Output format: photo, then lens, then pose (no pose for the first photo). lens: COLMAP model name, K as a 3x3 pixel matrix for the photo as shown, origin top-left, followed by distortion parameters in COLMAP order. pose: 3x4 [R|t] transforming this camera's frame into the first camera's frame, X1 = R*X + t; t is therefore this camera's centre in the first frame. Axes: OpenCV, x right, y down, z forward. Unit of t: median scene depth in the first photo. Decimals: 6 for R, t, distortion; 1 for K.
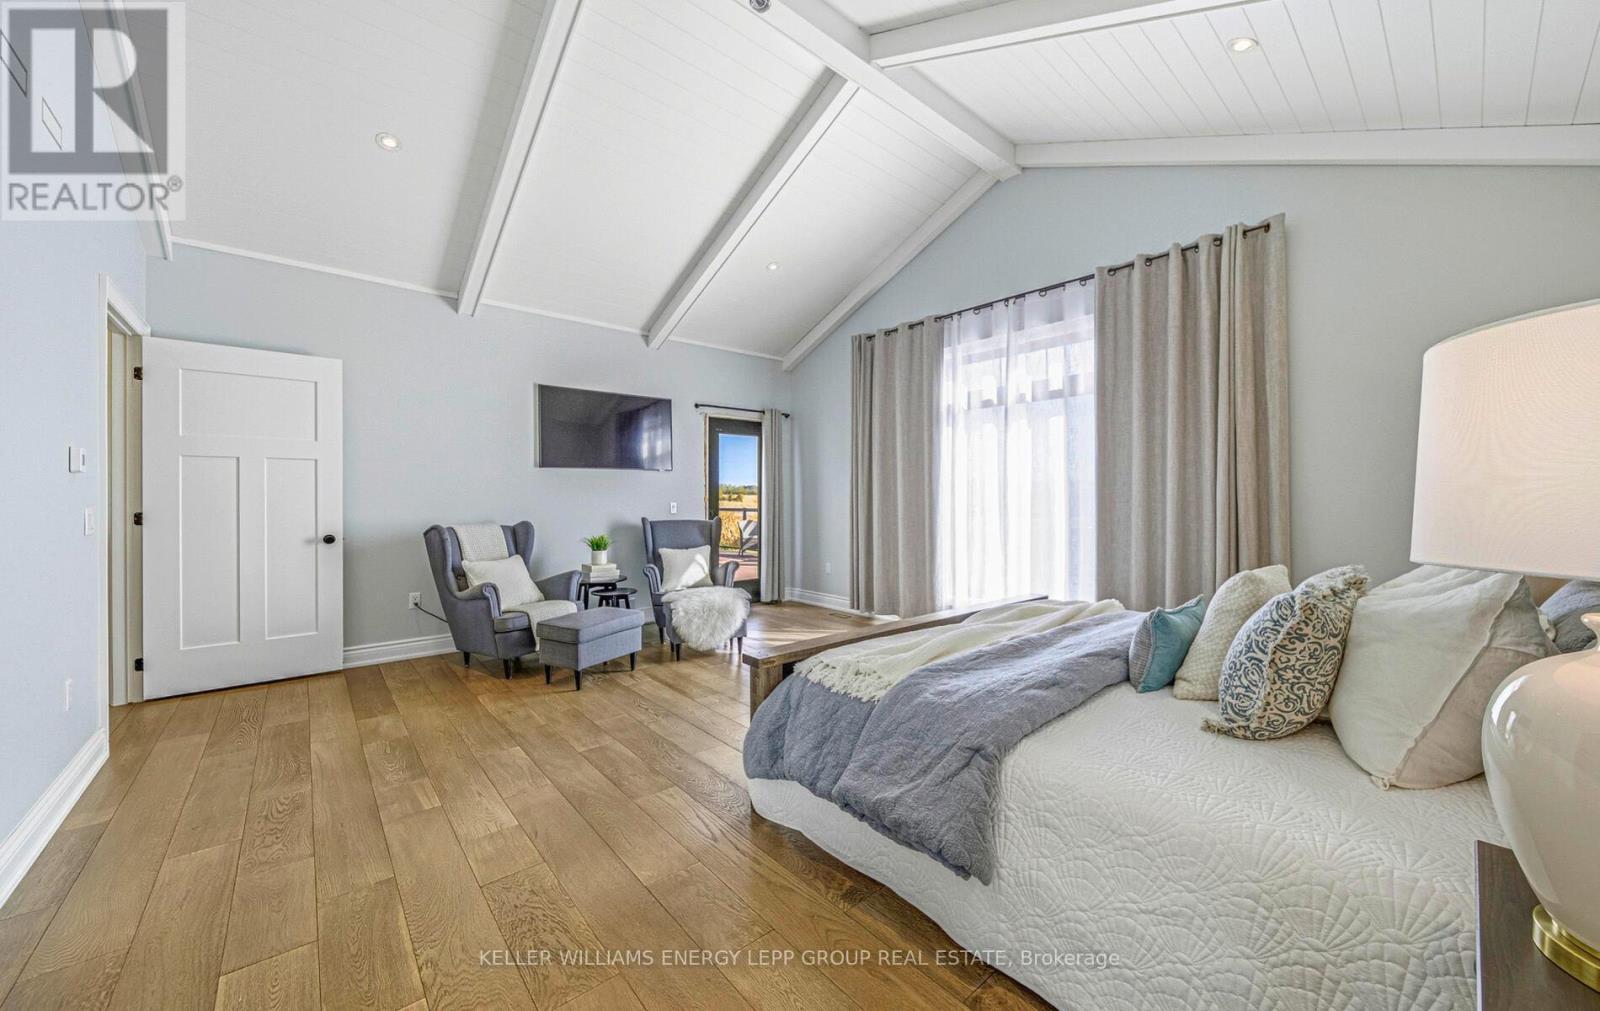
lens RADIAL K [[589.0, 0, 804.0], [0, 589.0, 499.3], [0, 0, 1]] dist [-0.002786, -0.000338]
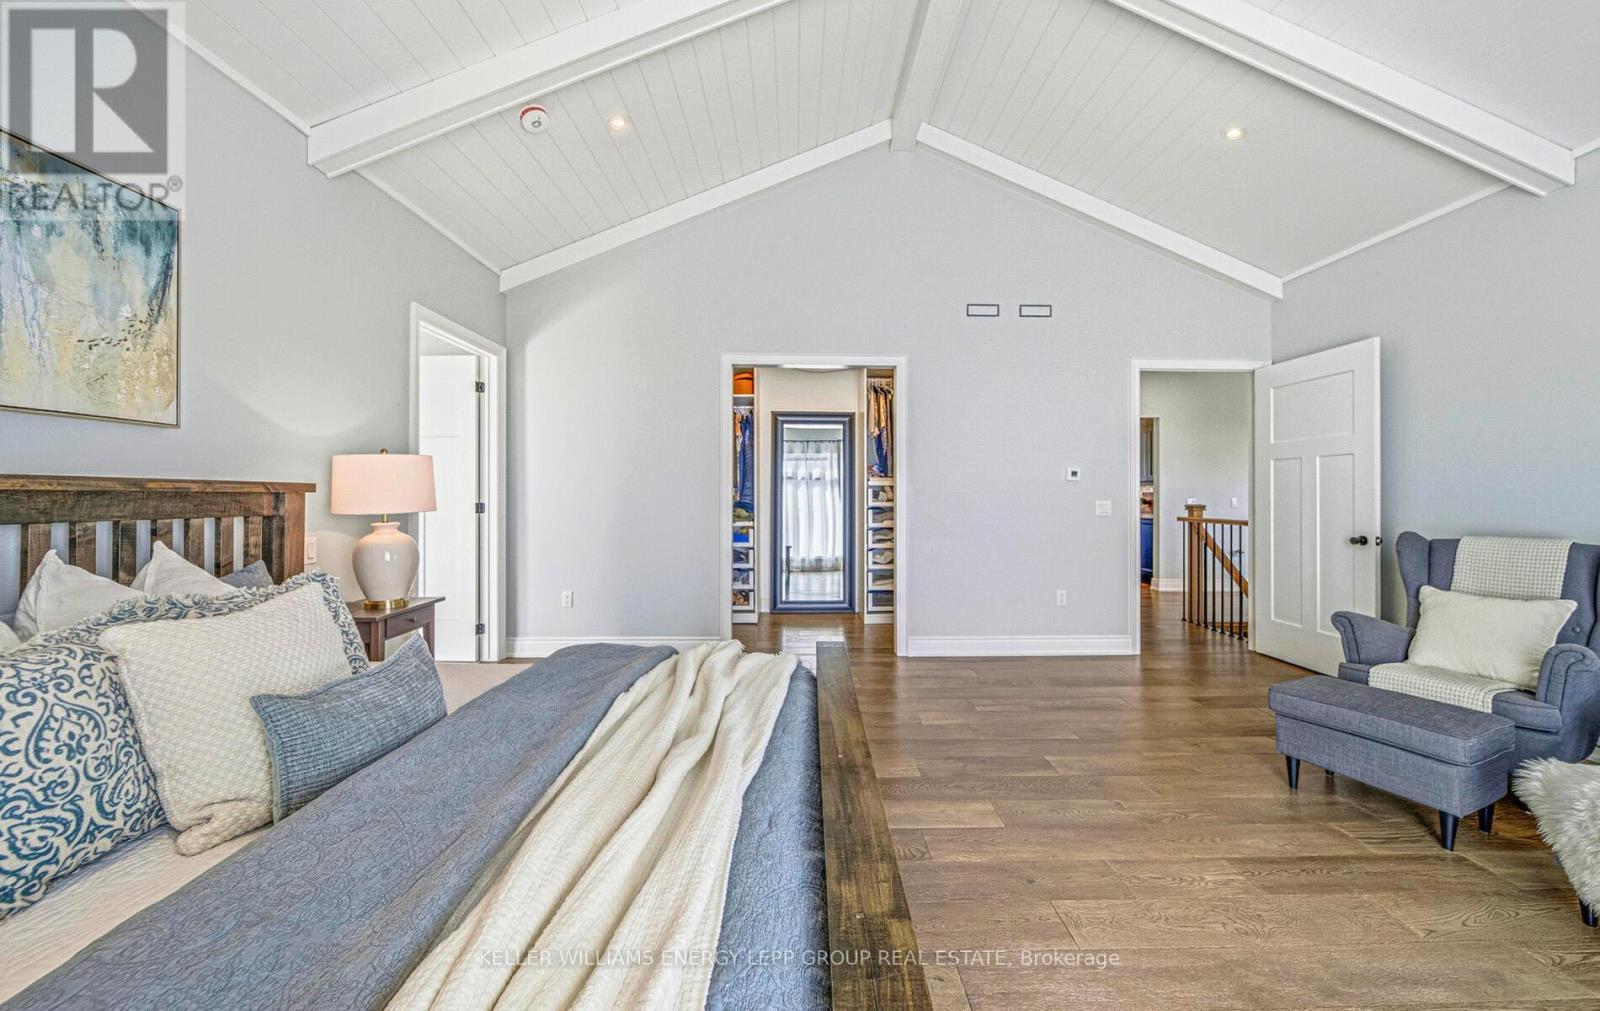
lens RADIAL K [[589.0, 0, 804.0], [0, 589.0, 498.0], [0, 0, 1]] dist [-0.002786, -0.000338]
pose [[-0.650775, 0.002574, -0.759266, 0.433829], [-0.002777, 0.999979, 0.005770, -0.000111], [0.759266, 0.005864, -0.650754, 0.944903]]
